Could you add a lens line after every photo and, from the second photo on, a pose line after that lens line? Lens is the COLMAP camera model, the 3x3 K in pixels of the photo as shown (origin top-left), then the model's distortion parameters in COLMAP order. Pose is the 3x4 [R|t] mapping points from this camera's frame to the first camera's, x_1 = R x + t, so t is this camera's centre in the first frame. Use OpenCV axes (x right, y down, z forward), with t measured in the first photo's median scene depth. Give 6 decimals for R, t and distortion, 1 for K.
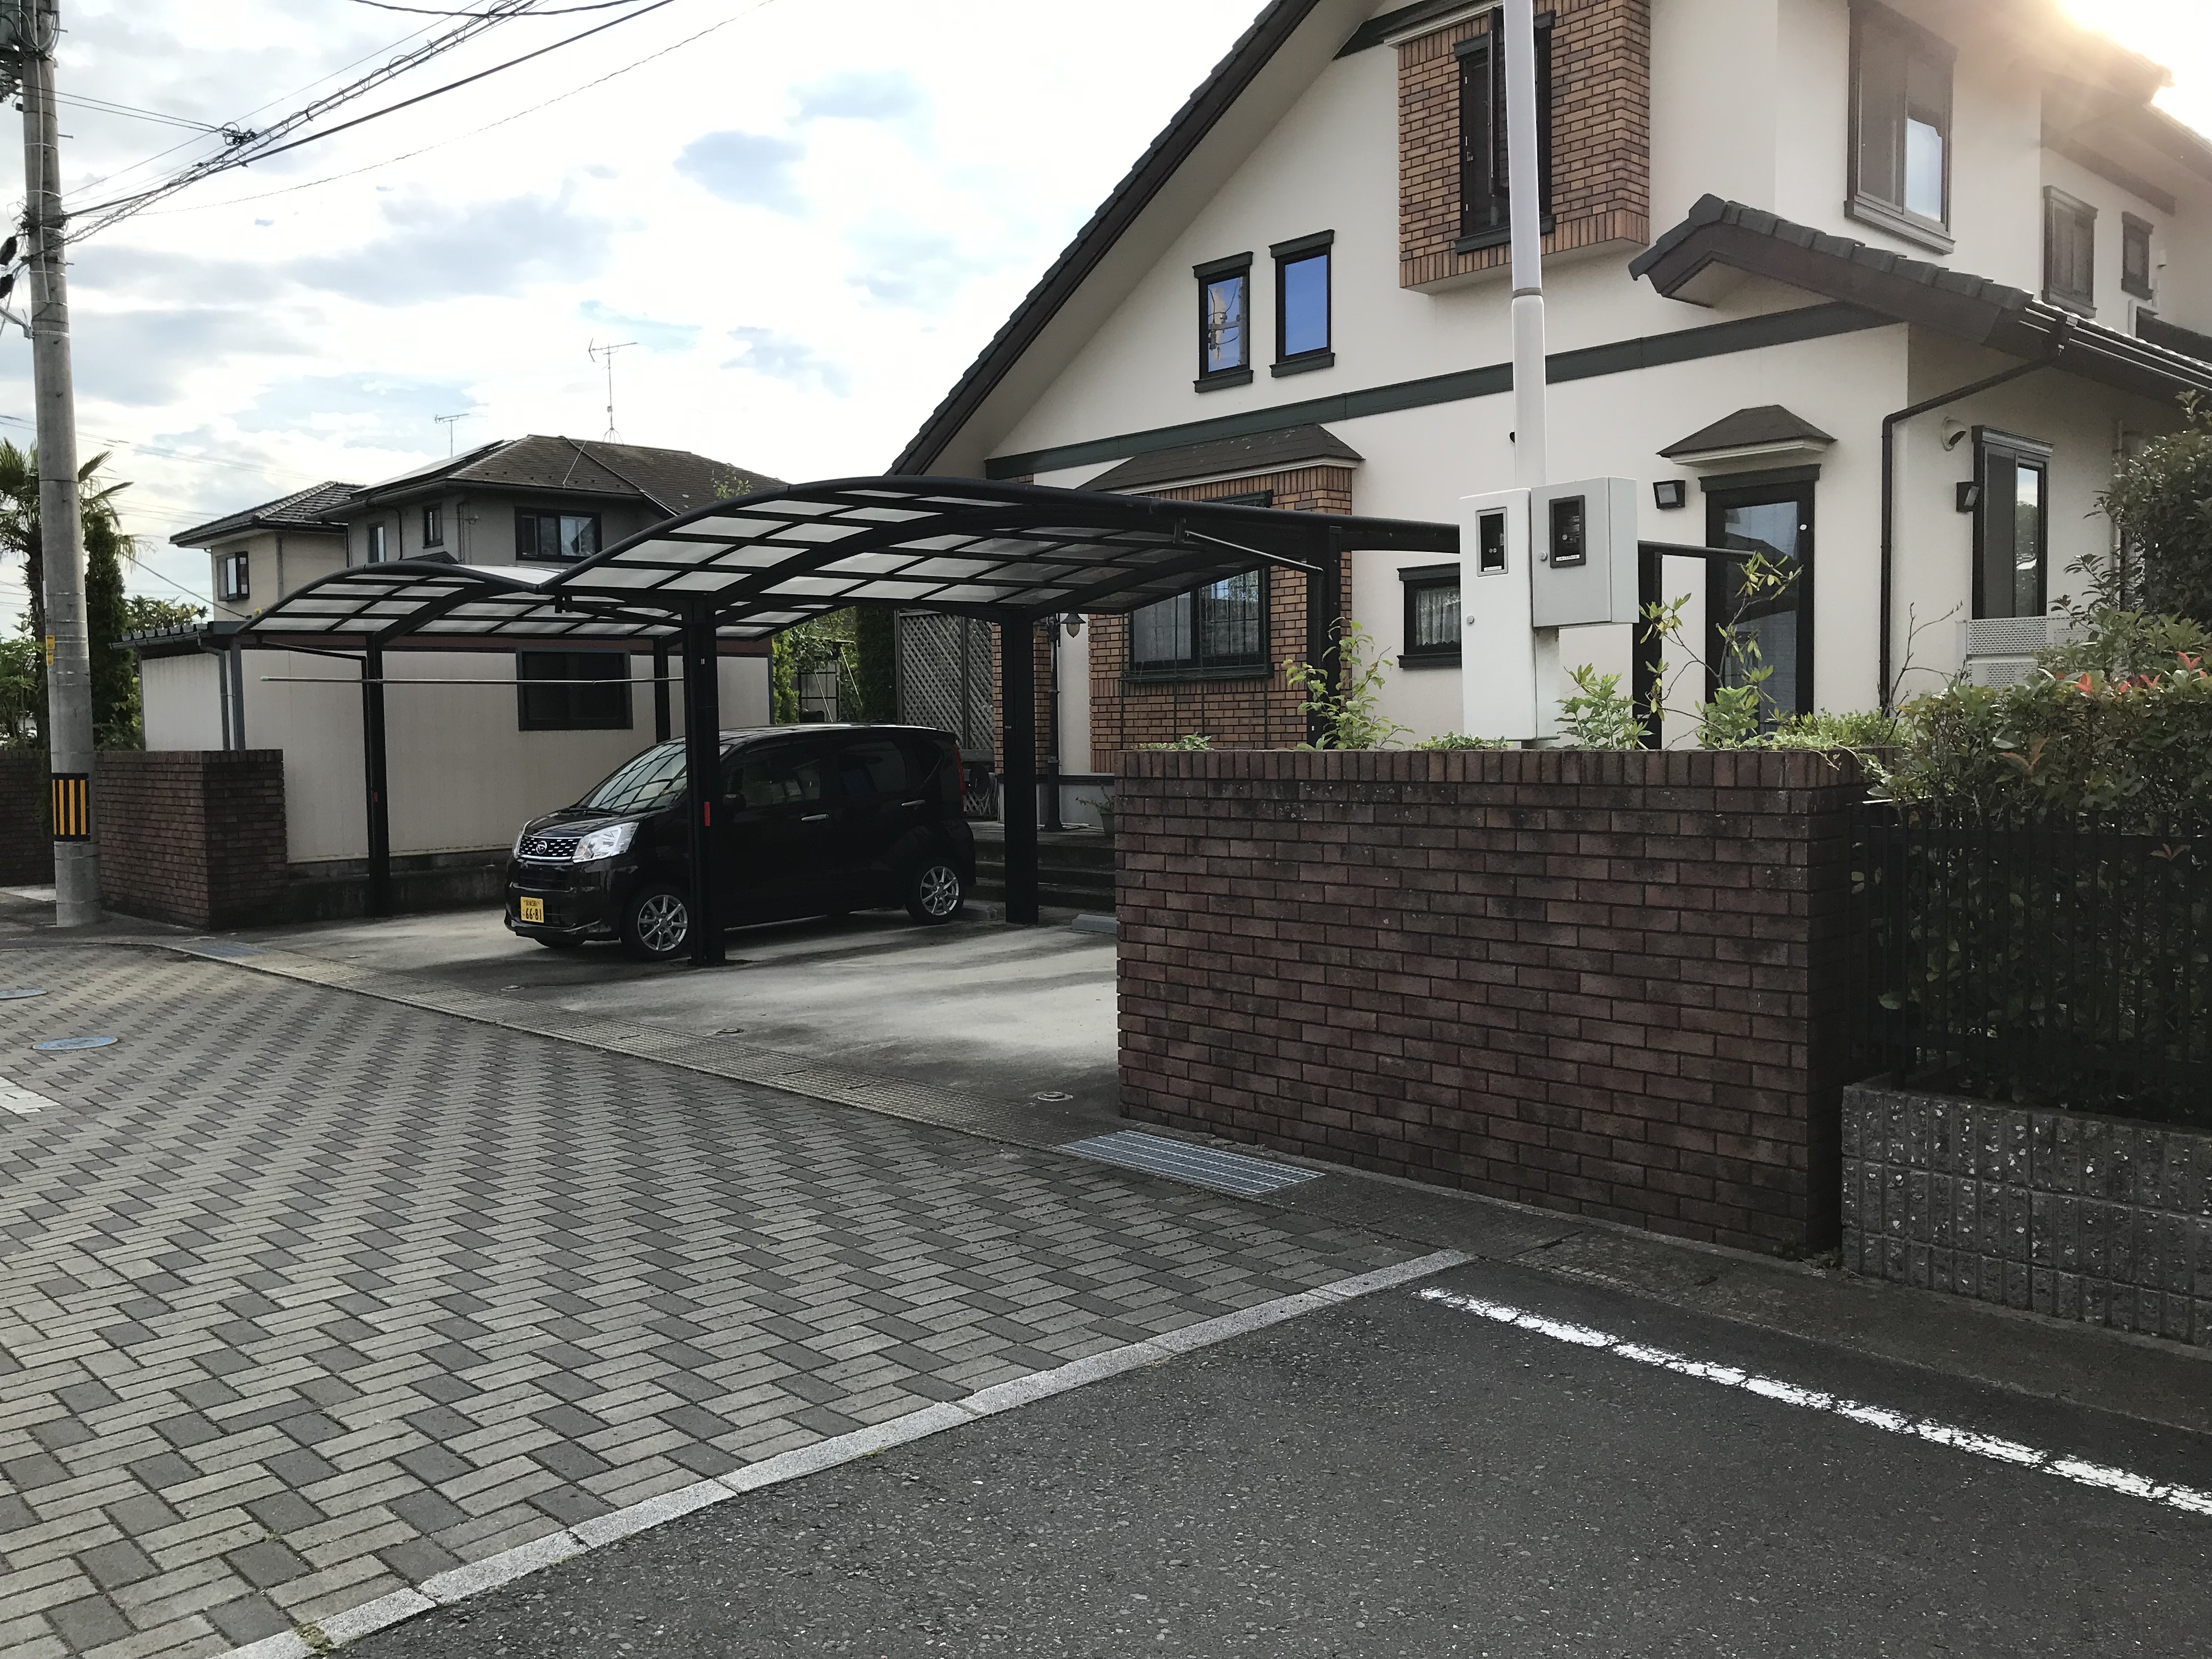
lens RADIAL K [[1800.3, 0, 1106.0], [0, 1800.3, 829.5], [0, 0, 1]] dist [-0.006560, -0.006260]
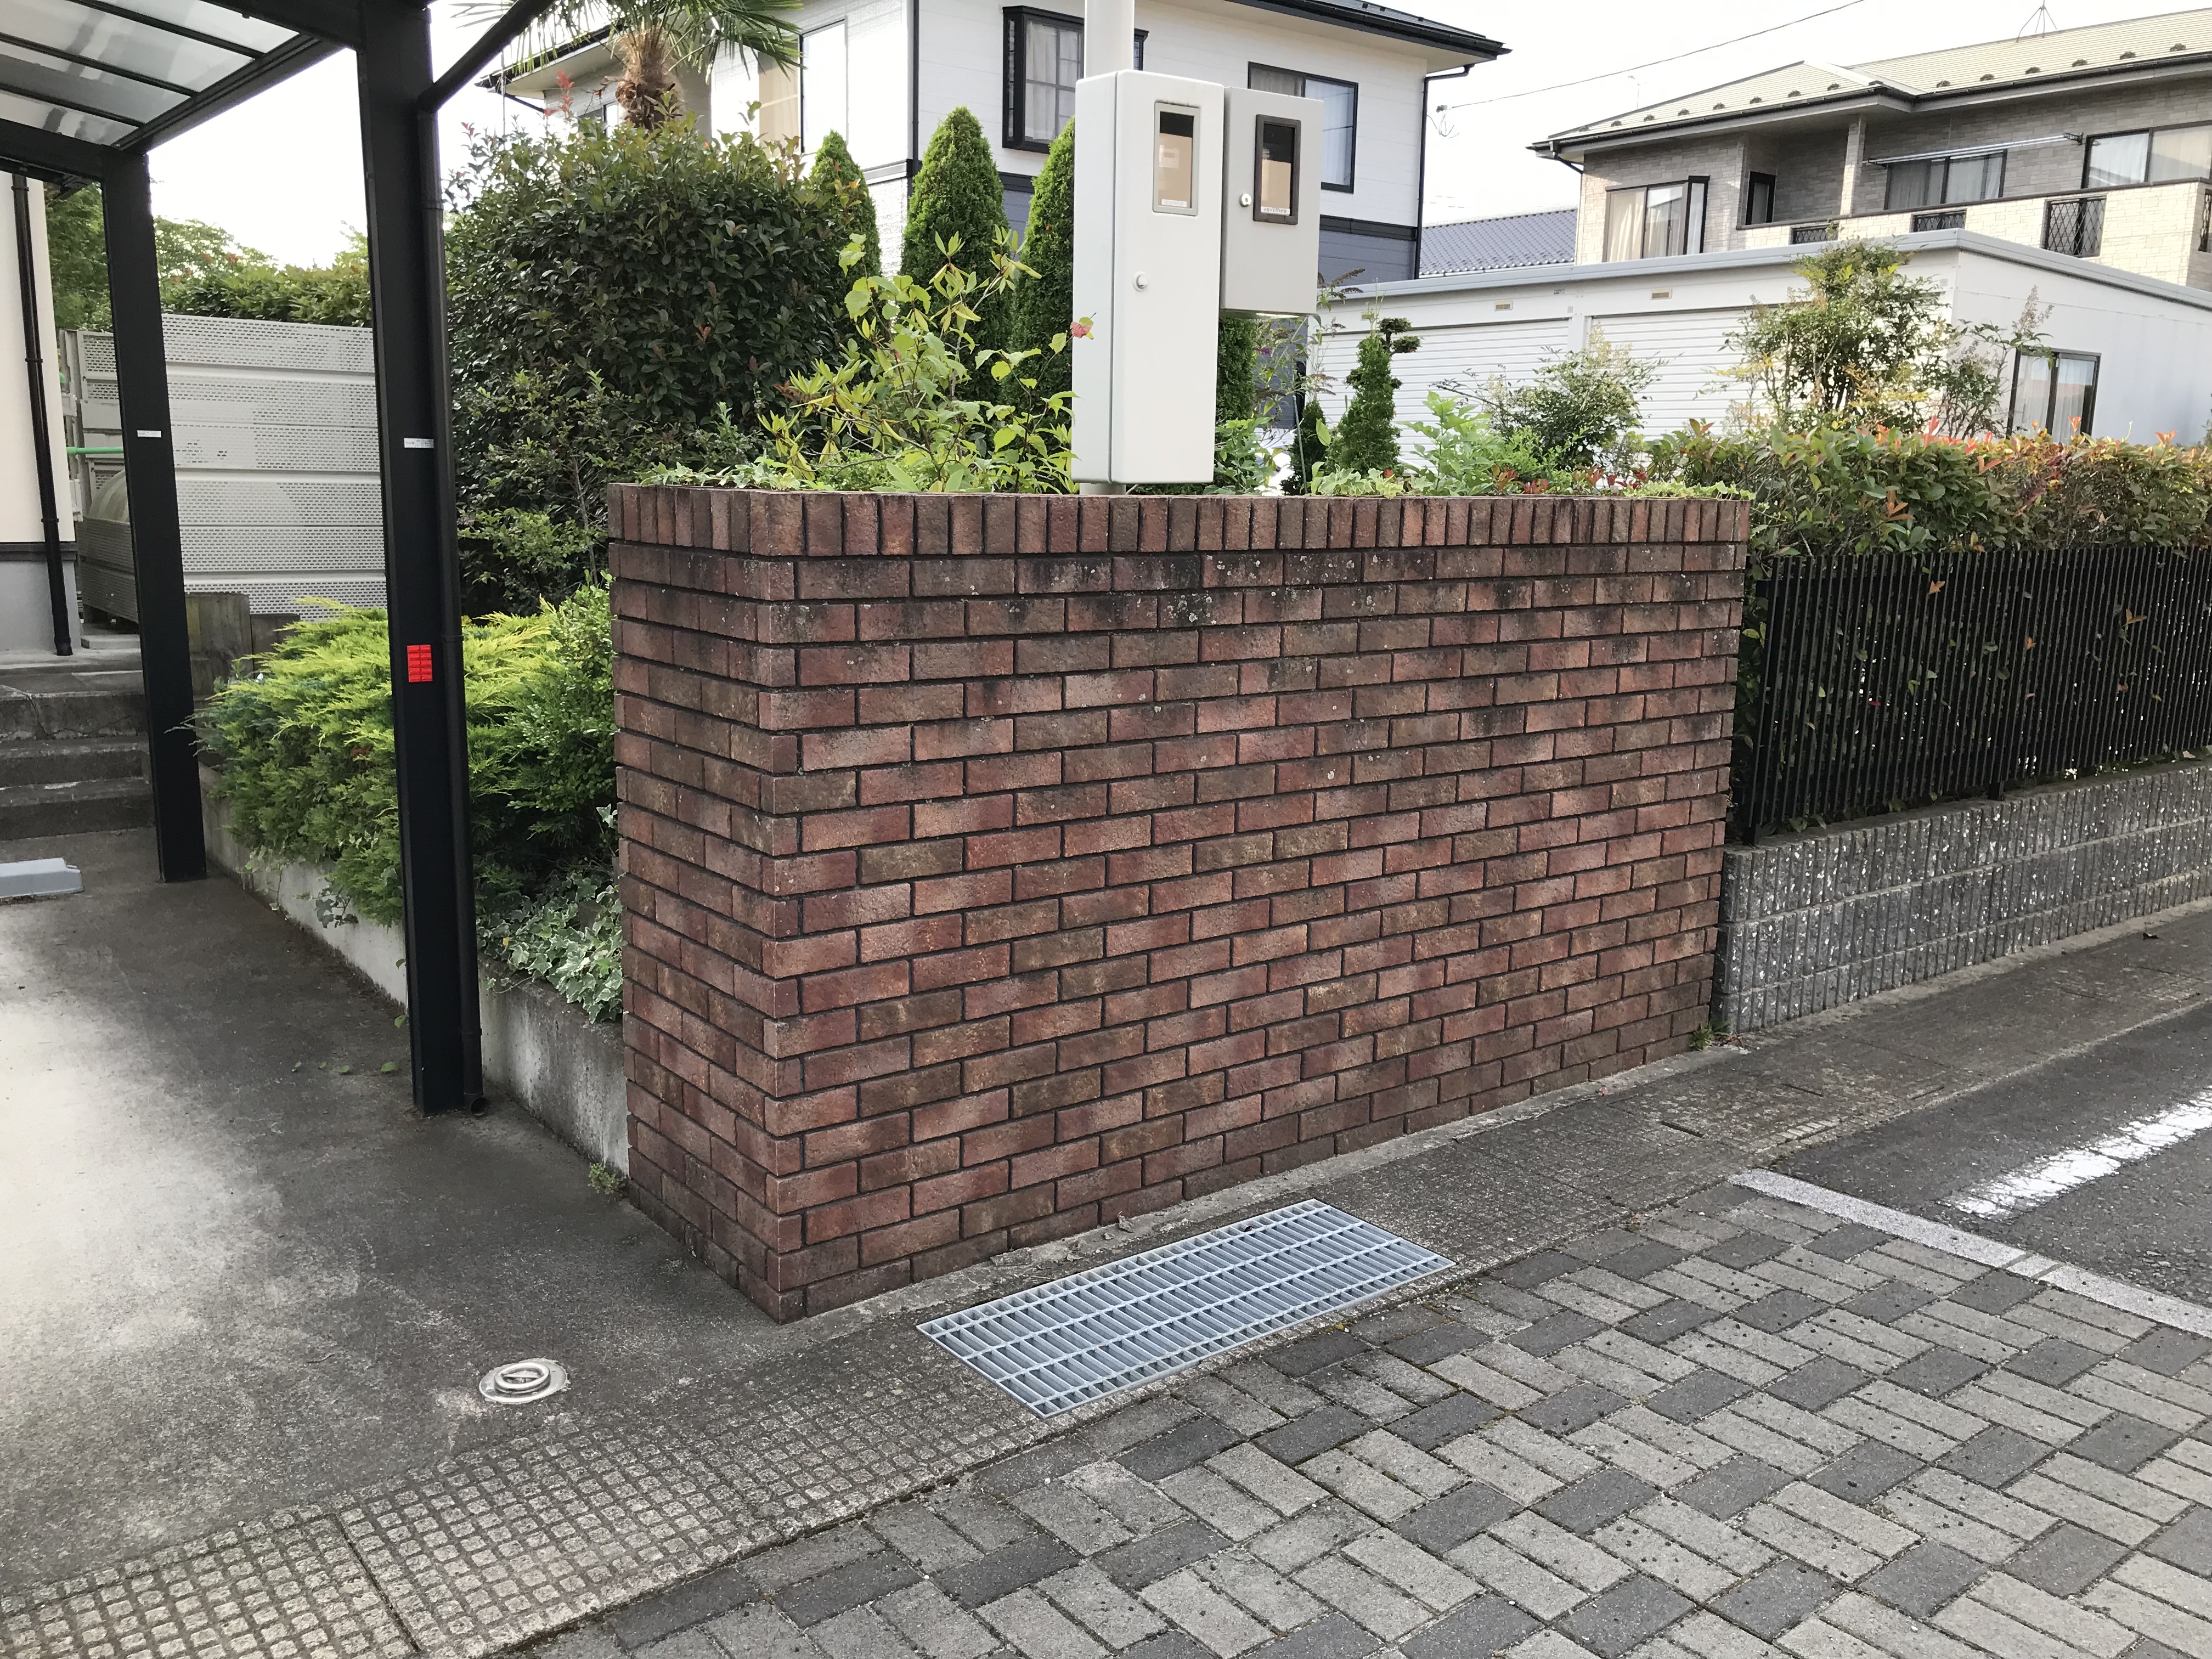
lens RADIAL K [[1805.6, 0, 1106.0], [0, 1805.6, 829.5], [0, 0, 1]] dist [0.098589, -0.102654]
pose [[0.092287, -0.174458, 0.980330, -0.496806], [0.039744, 0.984393, 0.171440, -0.043648], [-0.994939, 0.023140, 0.097781, 1.068513]]
